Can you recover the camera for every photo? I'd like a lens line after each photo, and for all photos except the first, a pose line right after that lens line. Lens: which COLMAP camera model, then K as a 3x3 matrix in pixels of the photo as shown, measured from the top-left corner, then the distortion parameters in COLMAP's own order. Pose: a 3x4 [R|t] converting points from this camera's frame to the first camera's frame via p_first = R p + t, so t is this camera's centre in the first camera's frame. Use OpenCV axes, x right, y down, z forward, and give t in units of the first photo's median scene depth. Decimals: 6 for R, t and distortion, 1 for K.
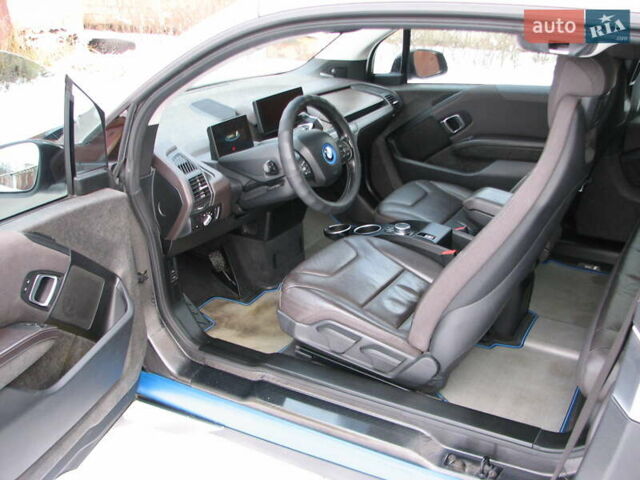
lens RADIAL K [[706.8, 0, 320.0], [0, 706.8, 240.0], [0, 0, 1]] dist [-0.151114, 0.211427]
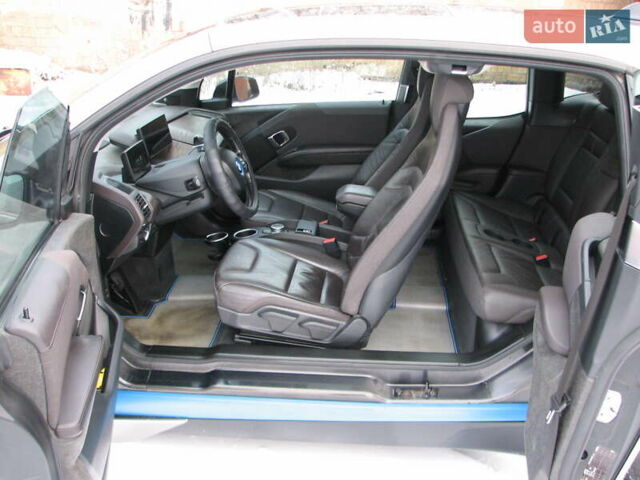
lens RADIAL K [[686.4, 0, 320.0], [0, 686.4, 240.0], [0, 0, 1]] dist [-0.100898, 0.006217]
pose [[0.905694, -0.129643, 0.403624, -0.326720], [0.143201, 0.989688, -0.003444, 0.019992], [-0.399015, 0.060918, 0.914919, -0.079411]]
